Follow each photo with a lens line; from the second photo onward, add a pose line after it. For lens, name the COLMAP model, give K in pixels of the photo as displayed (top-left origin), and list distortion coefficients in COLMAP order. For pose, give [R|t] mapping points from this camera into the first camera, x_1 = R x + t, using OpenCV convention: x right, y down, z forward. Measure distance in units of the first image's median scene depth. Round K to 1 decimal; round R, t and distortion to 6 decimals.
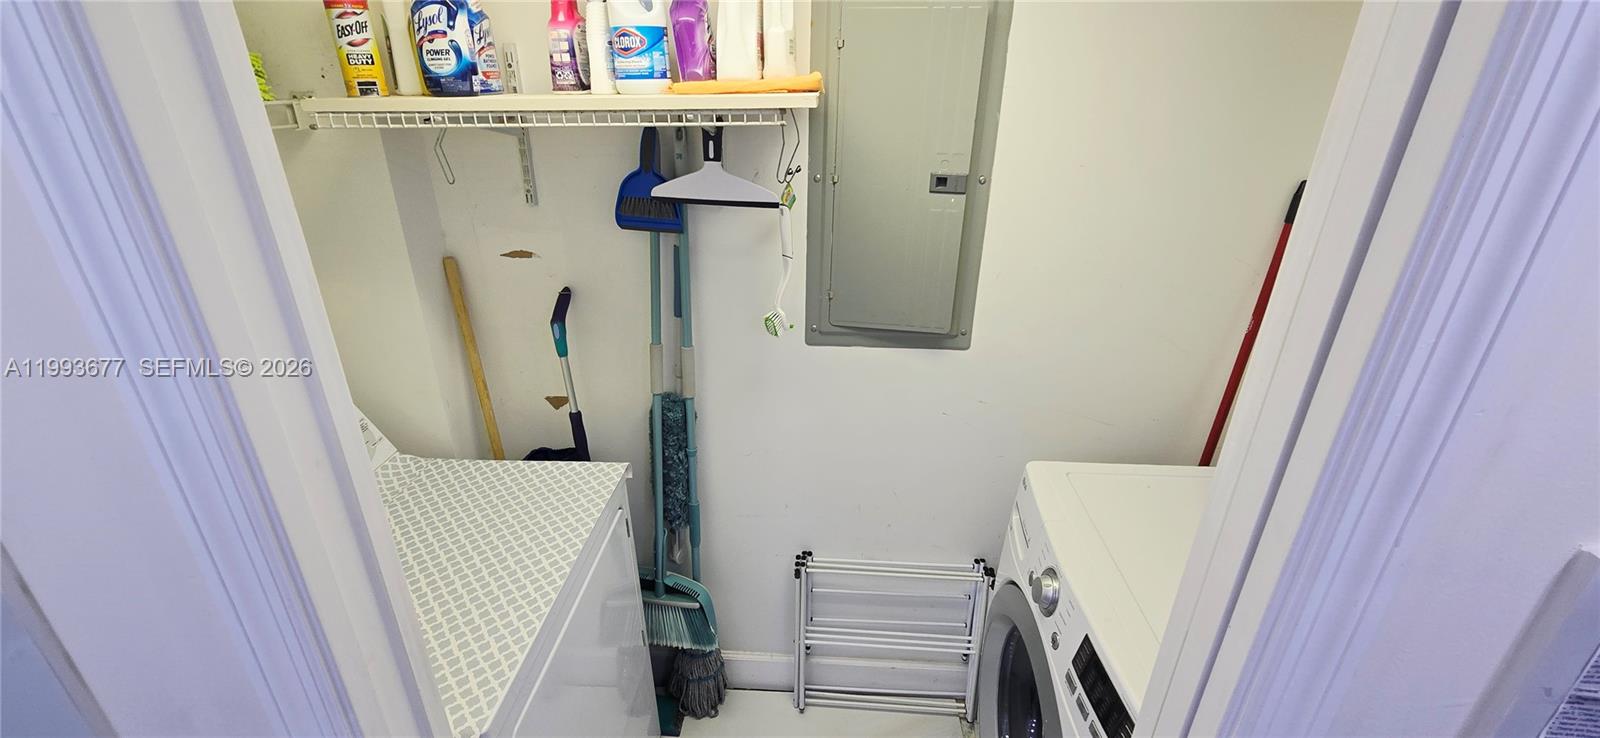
lens RADIAL K [[659.1, 0, 788.4], [0, 659.1, 371.8], [0, 0, 1]] dist [0.018819, -0.000067]
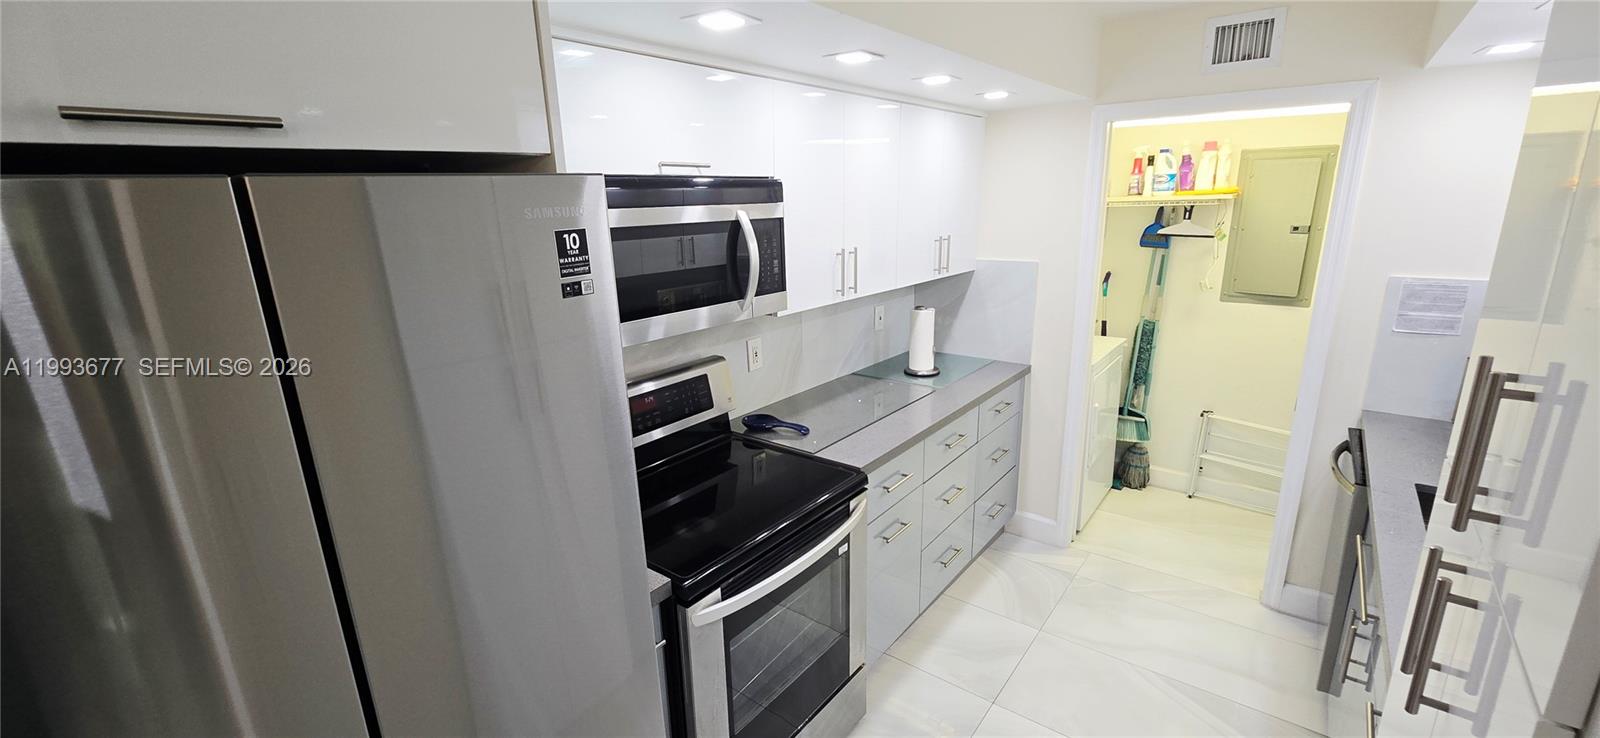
lens RADIAL K [[659.5, 0, 793.5], [0, 659.5, 370.1], [0, 0, 1]] dist [-0.003616, -0.000419]
pose [[0.821352, 0.126174, -0.556292, 0.122803], [-0.206985, 0.974685, -0.084538, 0.749290], [0.531542, 0.184580, 0.826676, -1.745680]]
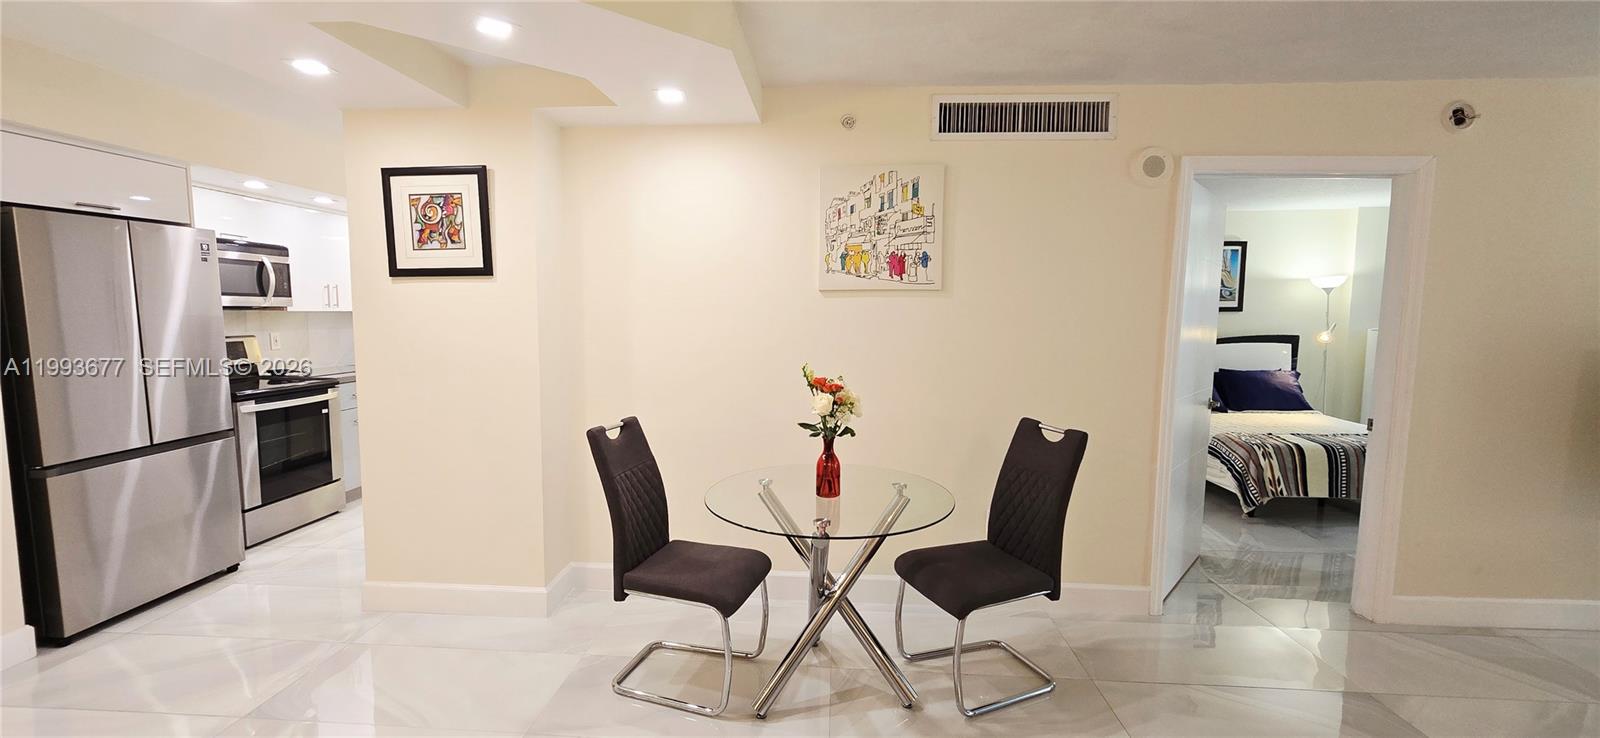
lens RADIAL K [[659.5, 0, 793.5], [0, 659.5, 370.1], [0, 0, 1]] dist [-0.003616, -0.000419]
pose [[0.999882, 0.007118, -0.013619, 1.670557], [-0.011094, 0.947605, -0.319252, 1.734854], [0.010633, 0.319366, 0.947572, -3.372502]]
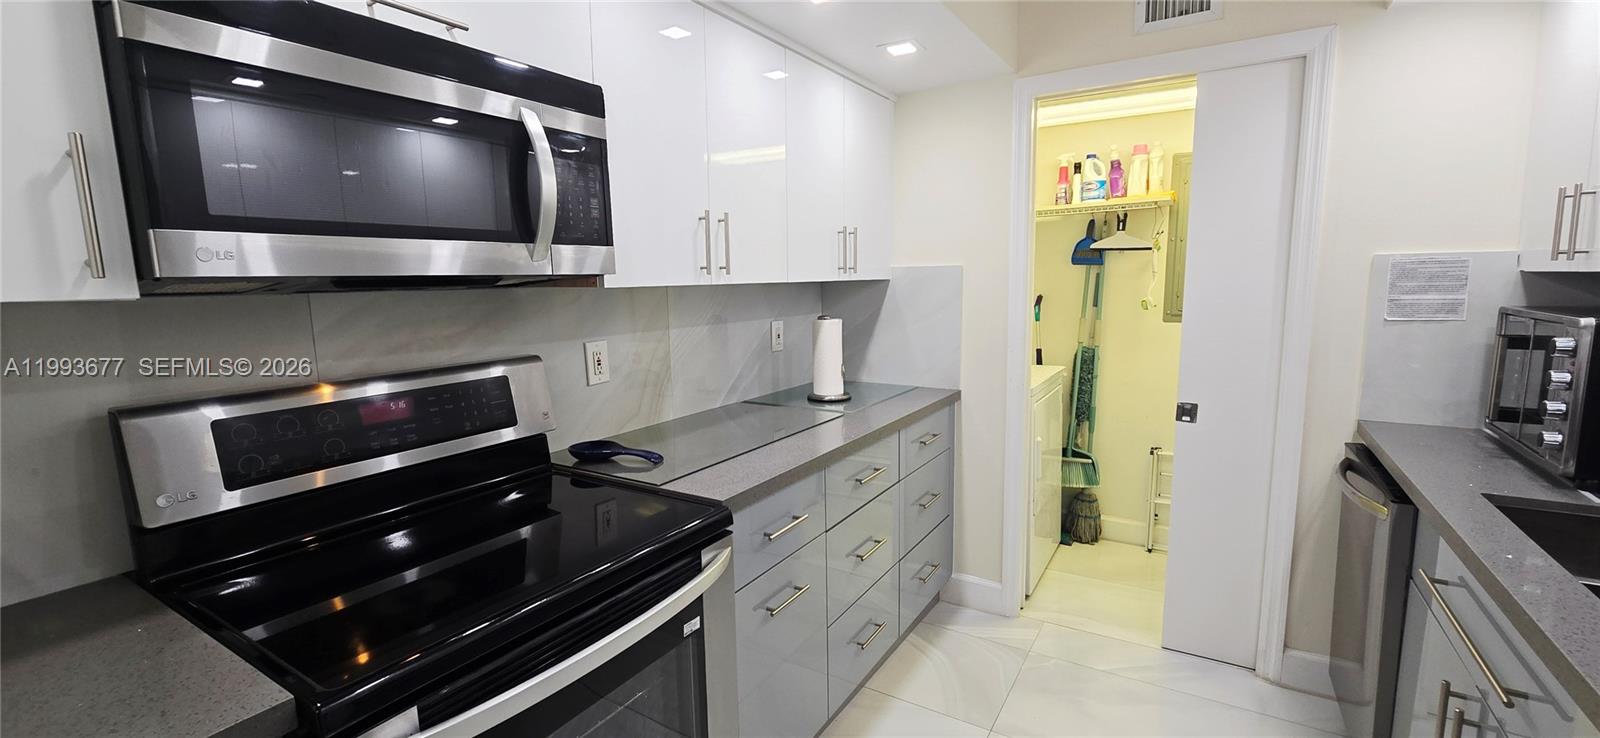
lens RADIAL K [[659.5, 0, 793.5], [0, 659.5, 370.1], [0, 0, 1]] dist [-0.003616, -0.000419]
pose [[0.873519, 0.047469, -0.484471, 0.024673], [-0.175642, 0.958927, -0.222732, 0.817943], [0.453999, 0.279654, 0.845978, -1.273451]]
